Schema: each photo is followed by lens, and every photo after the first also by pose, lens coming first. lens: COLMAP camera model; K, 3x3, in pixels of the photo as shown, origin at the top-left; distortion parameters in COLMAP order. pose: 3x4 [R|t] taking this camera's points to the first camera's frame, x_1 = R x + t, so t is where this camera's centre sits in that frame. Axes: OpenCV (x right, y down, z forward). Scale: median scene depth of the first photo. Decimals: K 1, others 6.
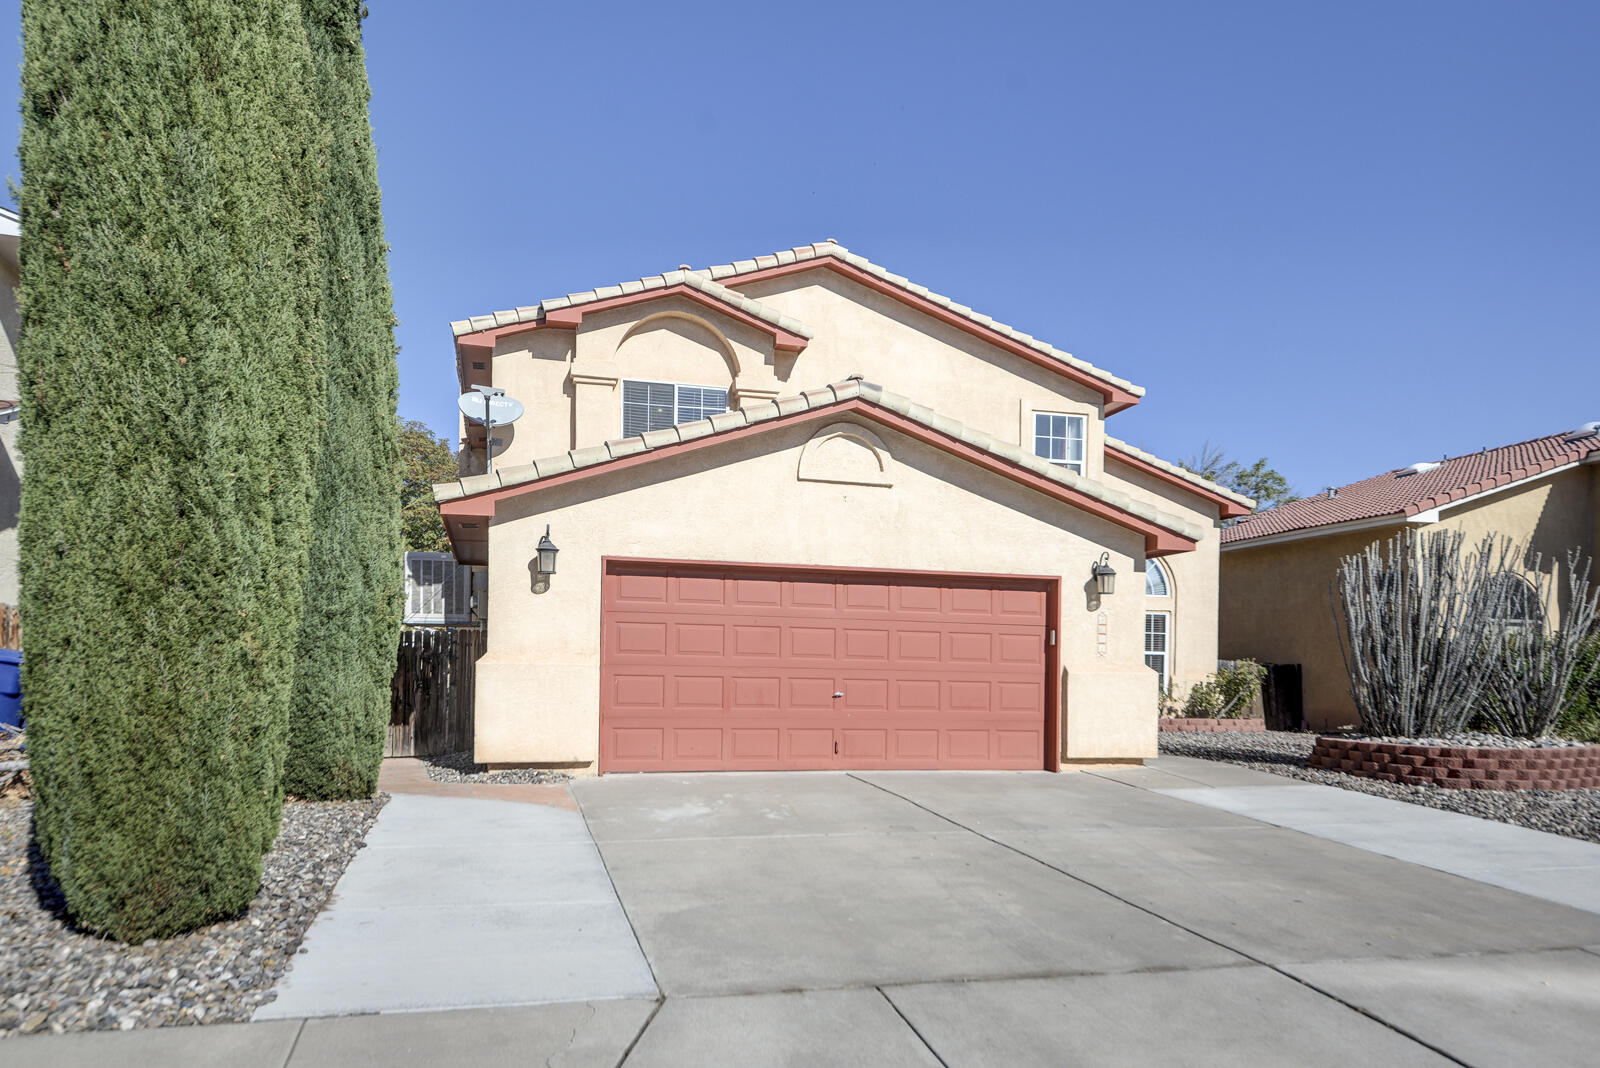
lens RADIAL K [[1077.5, 0, 800.0], [0, 1077.5, 534.0], [0, 0, 1]] dist [0.044705, -0.001329]
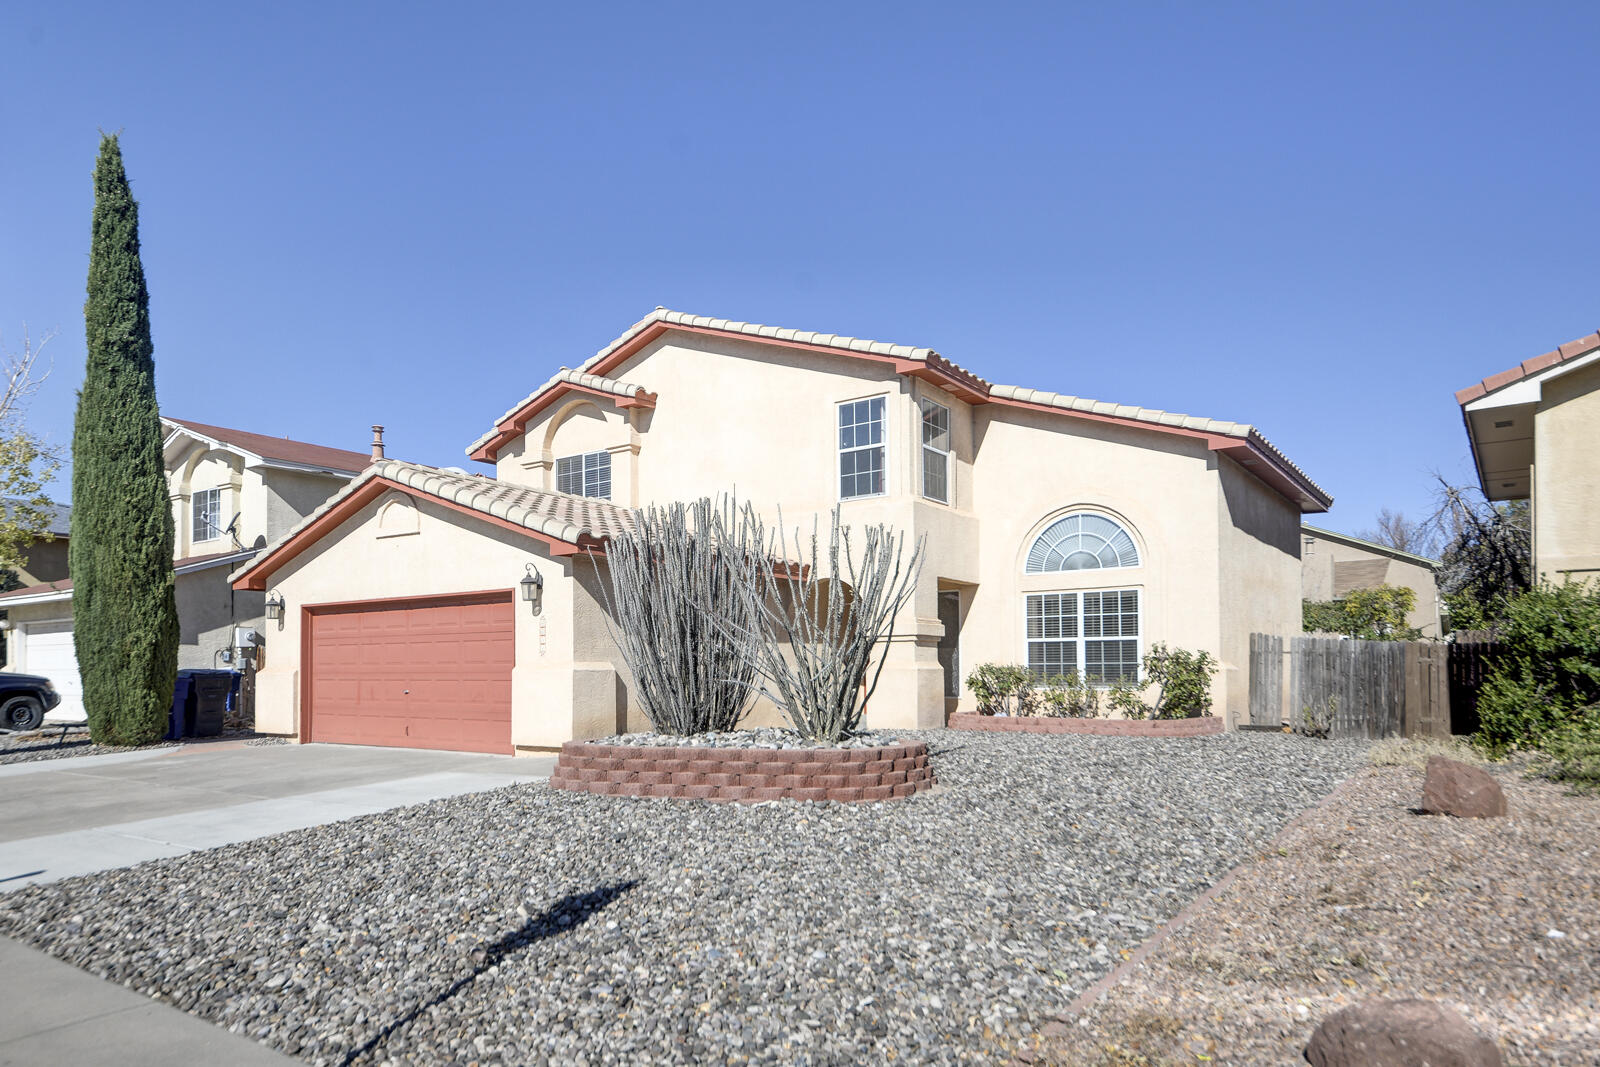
lens RADIAL K [[987.3, 0, 800.0], [0, 987.3, 533.5], [0, 0, 1]] dist [0.022654, -0.000884]
pose [[0.635298, -0.125374, -0.762022, 1.002627], [0.115388, 0.991068, -0.066860, 0.070305], [0.763598, -0.045452, 0.644090, 0.443370]]
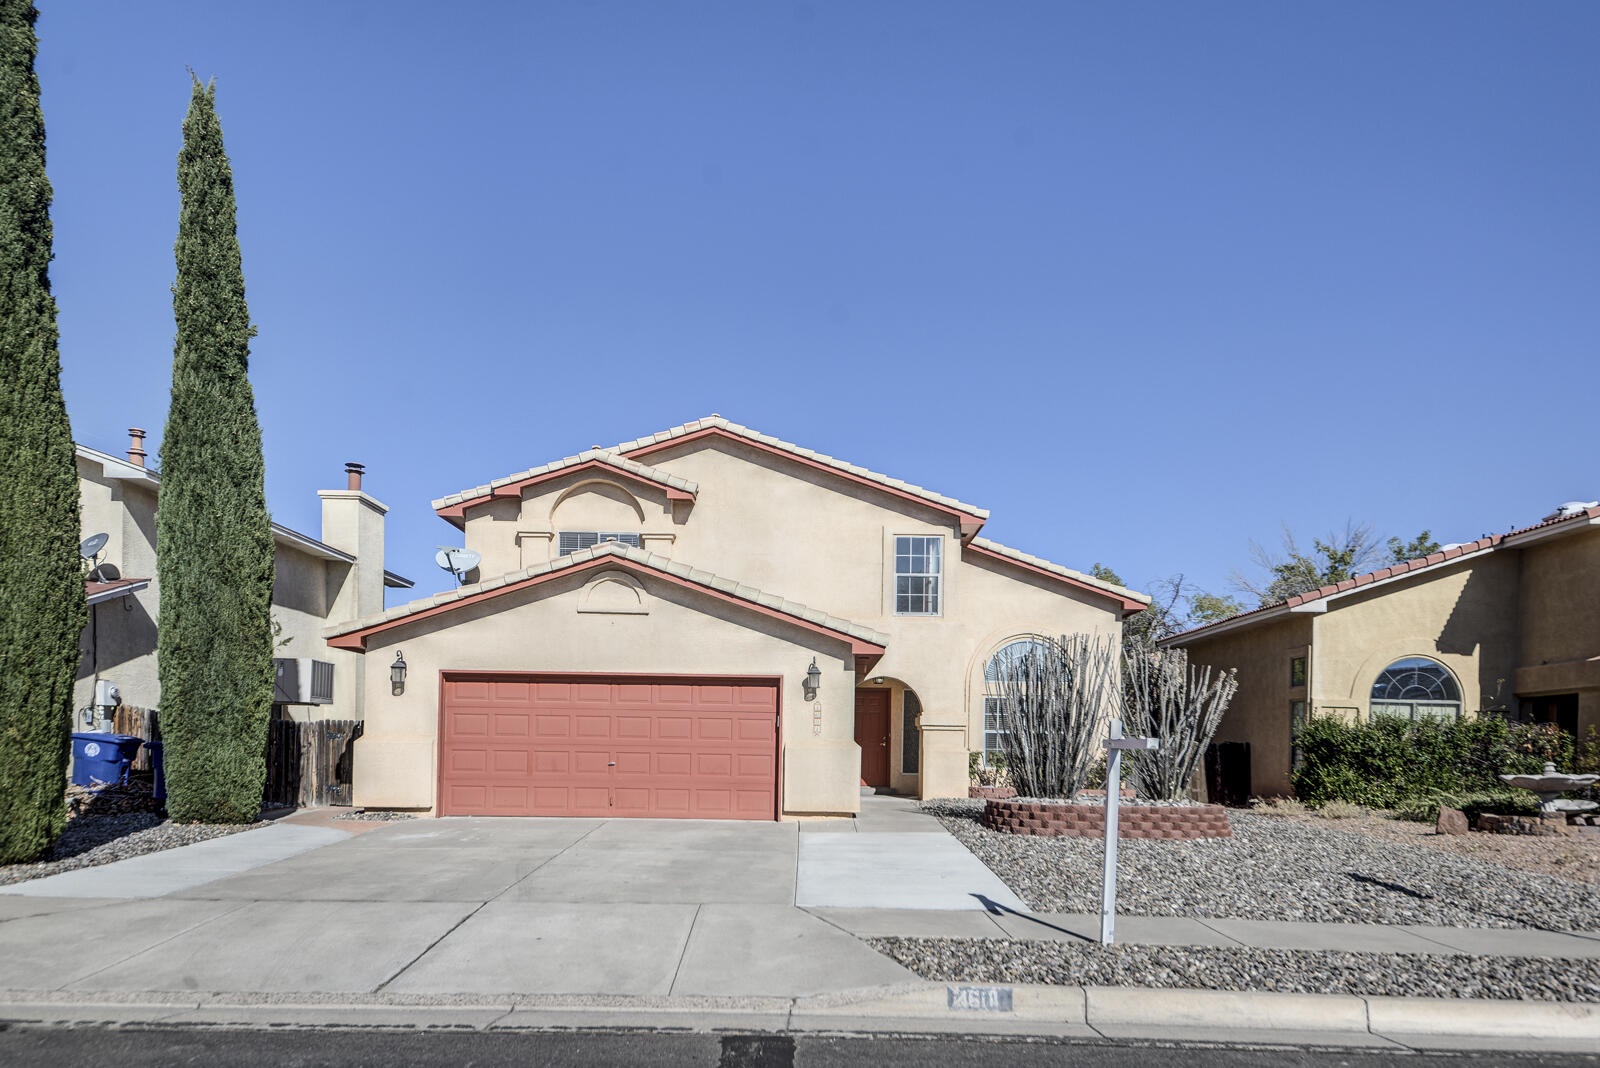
lens RADIAL K [[1054.4, 0, 804.5], [0, 1054.4, 591.5], [0, 0, 1]] dist [0.046008, -0.002659]
pose [[0.967124, -0.036954, -0.251606, 0.481978], [0.030743, 0.999119, -0.028576, -0.021745], [0.252441, 0.019901, 0.967408, -0.210969]]
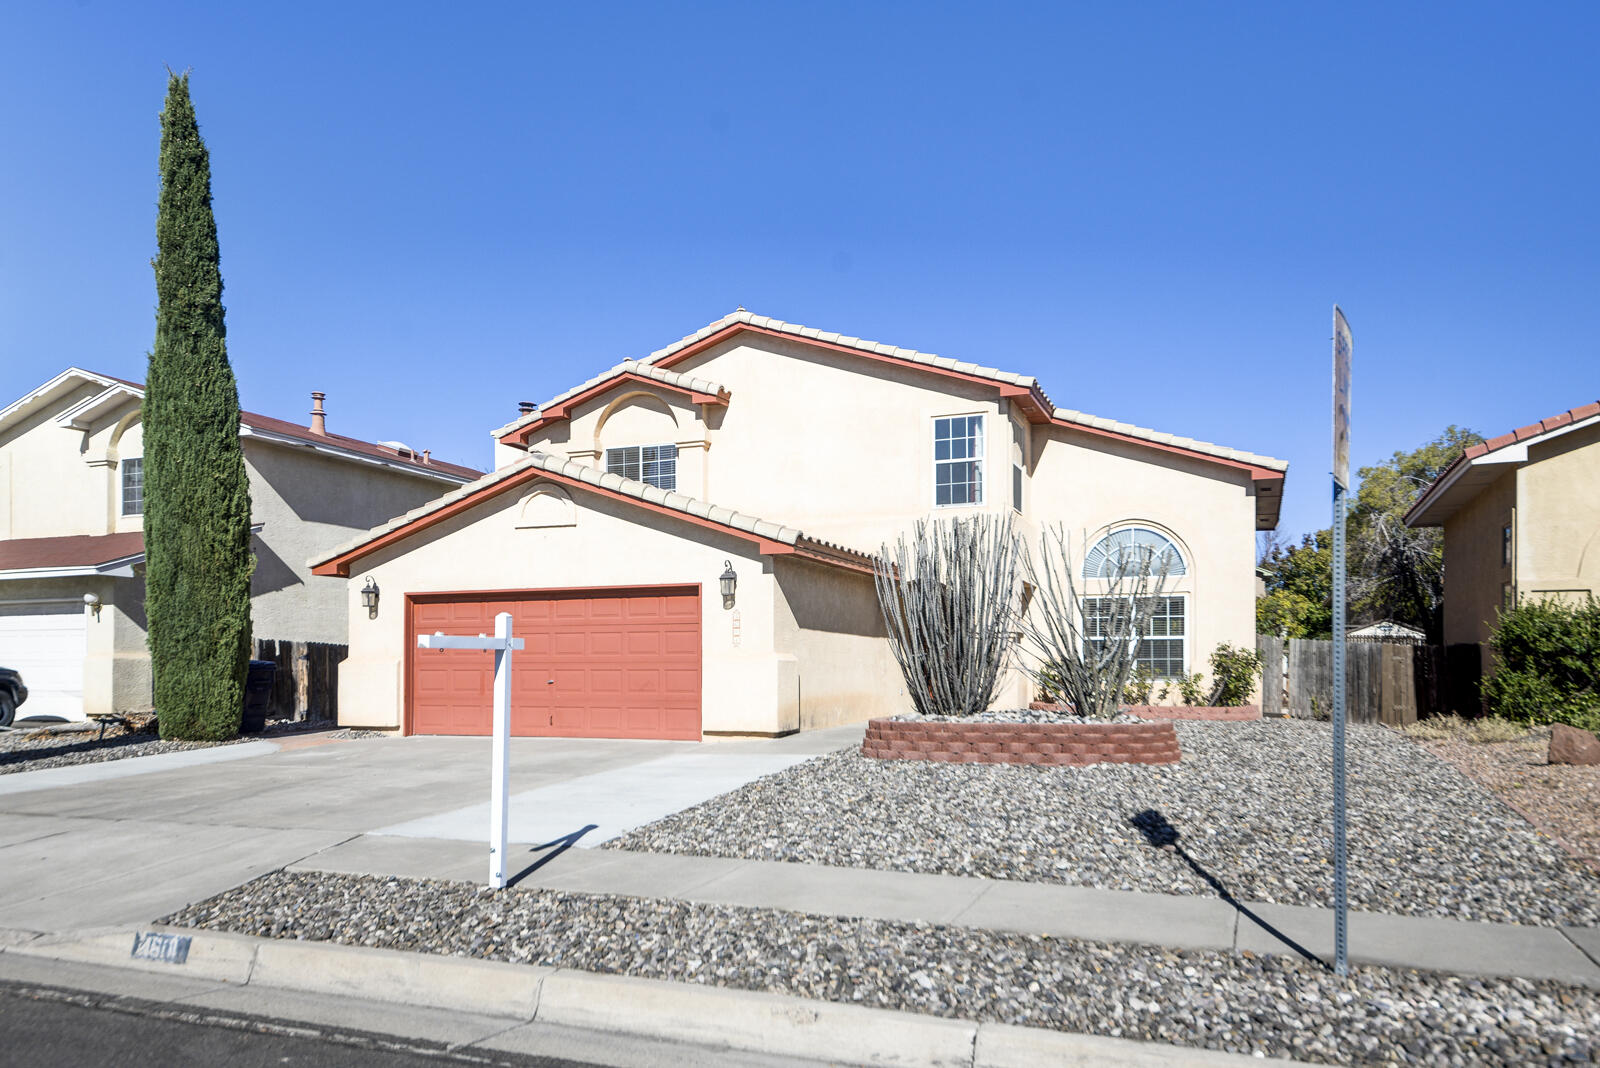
lens RADIAL K [[1088.9, 0, 828.6], [0, 1088.9, 515.0], [0, 0, 1]] dist [0.037754, -0.000697]
pose [[0.805311, -0.099950, -0.584366, 0.871339], [0.090330, 0.994864, -0.045679, 0.025739], [0.585930, -0.015999, 0.810204, 0.066159]]
